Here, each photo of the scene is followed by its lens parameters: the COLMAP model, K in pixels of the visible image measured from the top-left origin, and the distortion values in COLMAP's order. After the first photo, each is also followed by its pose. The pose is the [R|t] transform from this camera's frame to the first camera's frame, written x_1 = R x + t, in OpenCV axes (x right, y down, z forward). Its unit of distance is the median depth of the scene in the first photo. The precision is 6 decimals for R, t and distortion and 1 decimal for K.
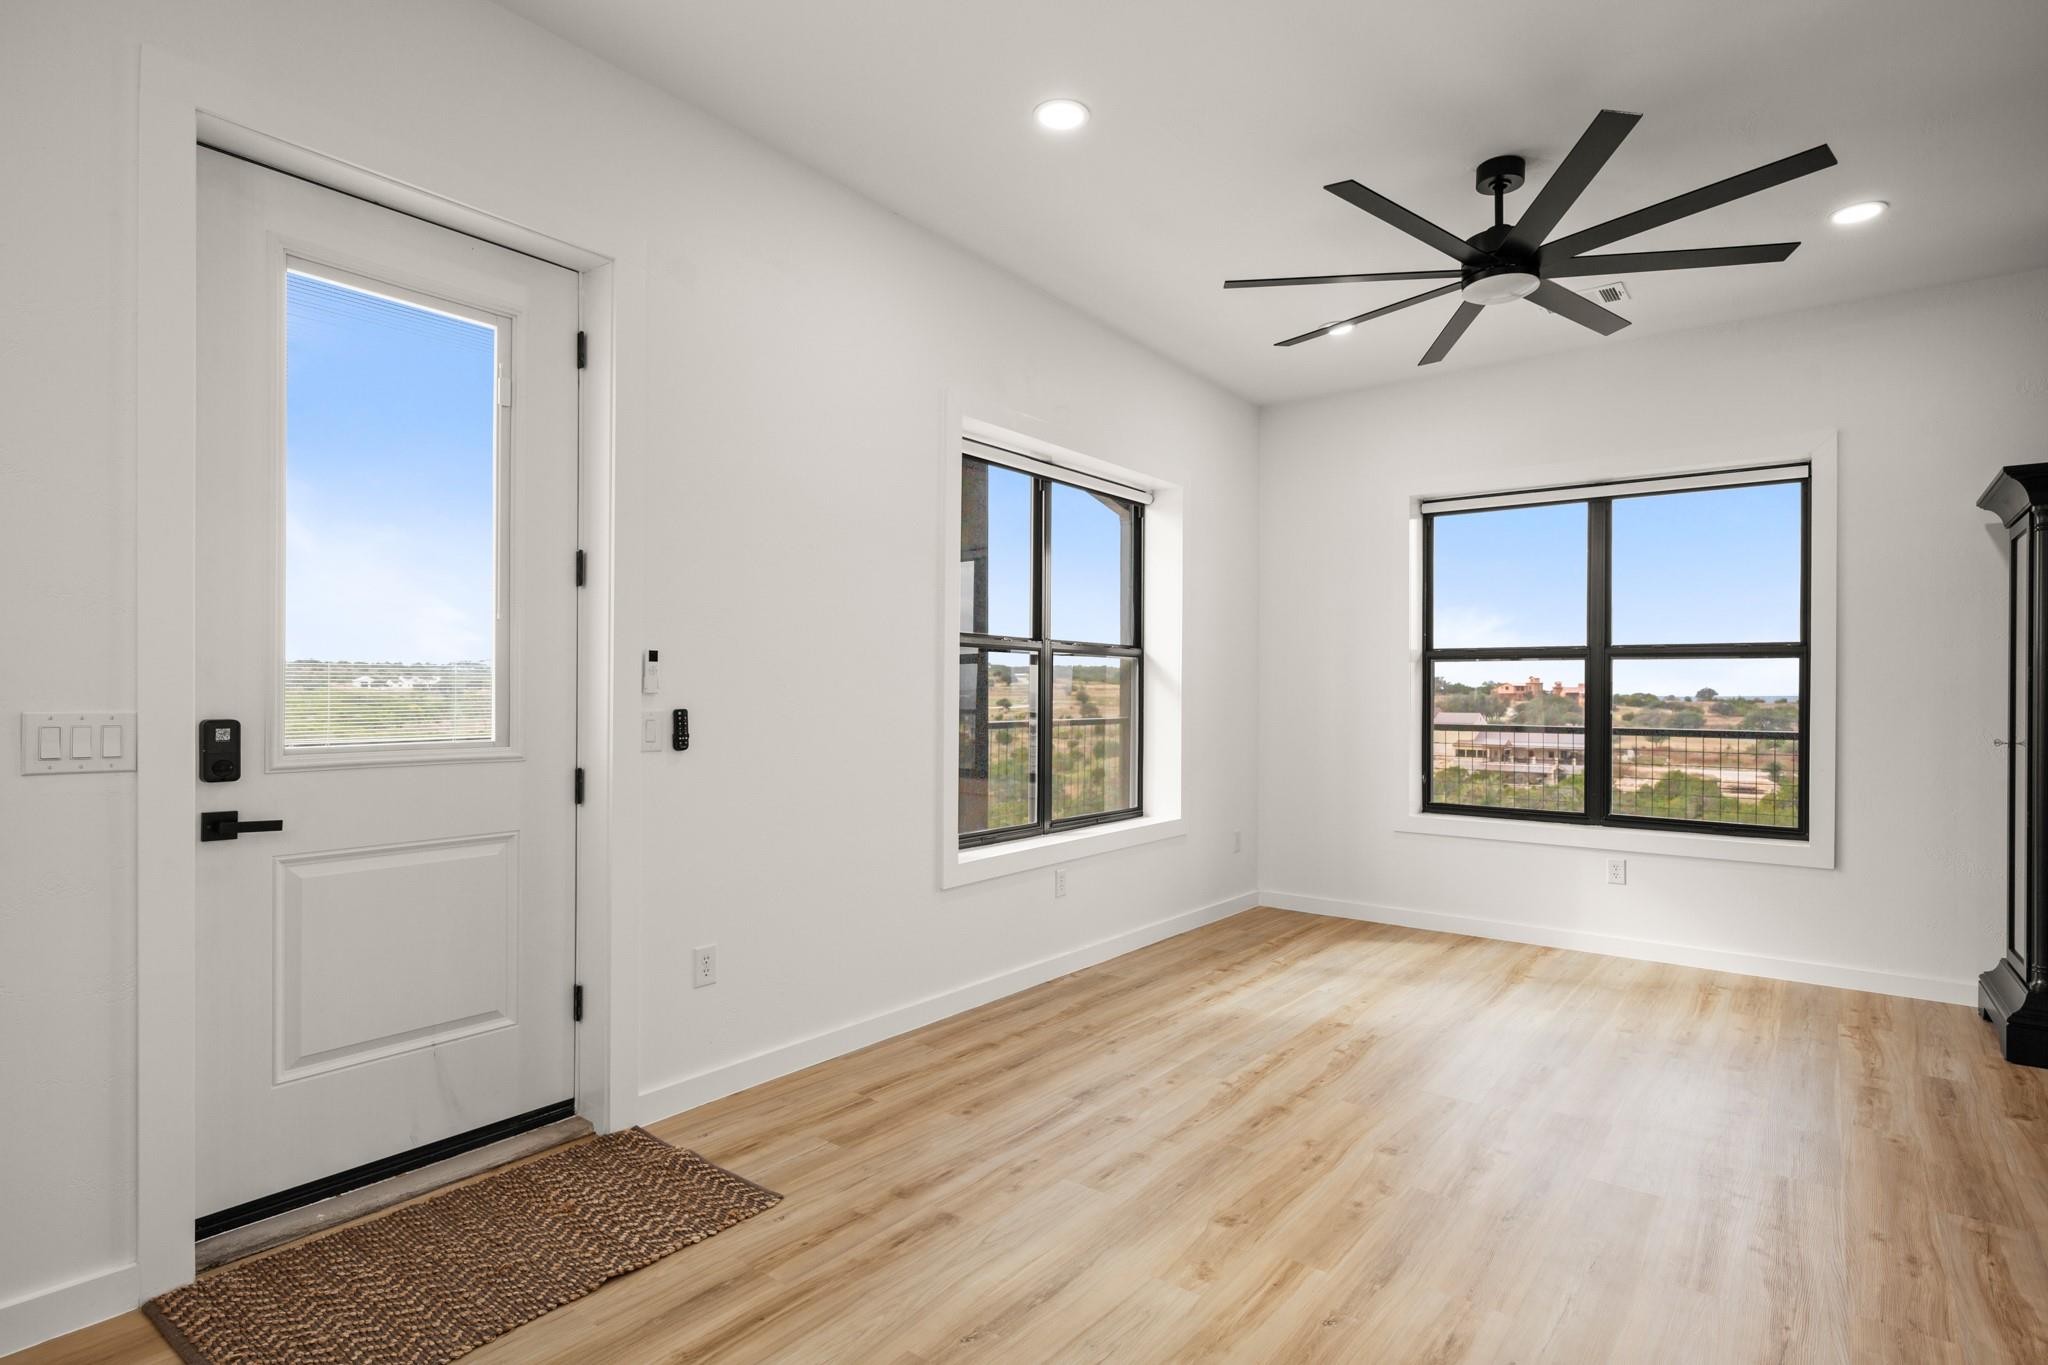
lens RADIAL K [[1046.8, 0, 1037.6], [0, 1046.8, 674.9], [0, 0, 1]] dist [-0.025868, 0.002601]
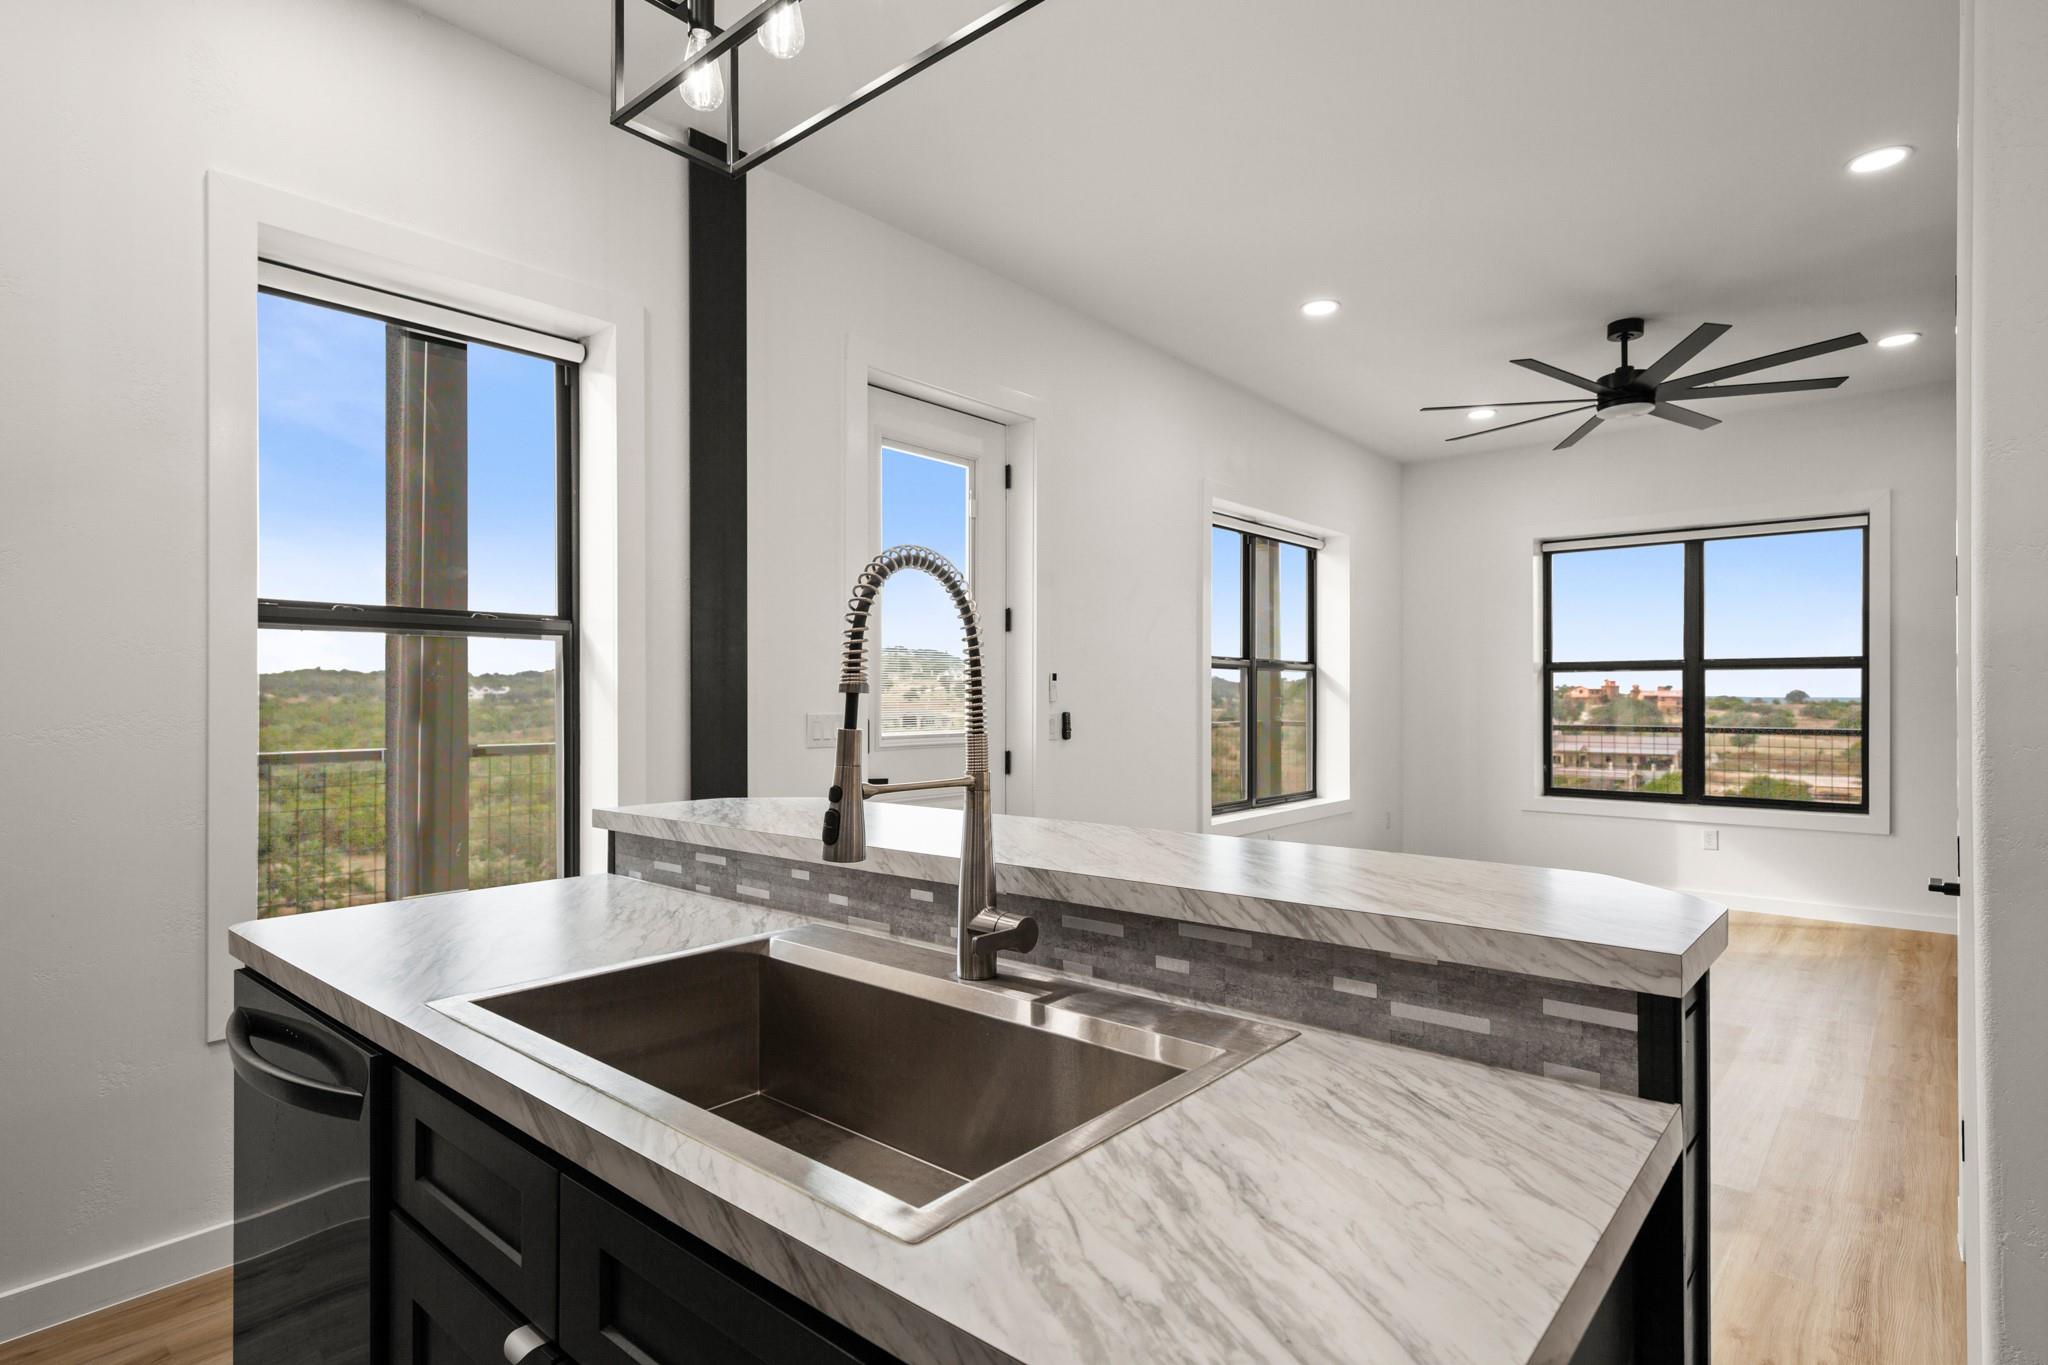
lens RADIAL K [[1046.8, 0, 1014.5], [0, 1046.8, 680.3], [0, 0, 1]] dist [-0.025868, 0.002601]
pose [[0.997139, -0.006451, -0.075308, -0.192000], [0.006389, 0.999979, -0.001062, -0.007611], [0.075313, 0.000578, 0.997160, -0.320642]]
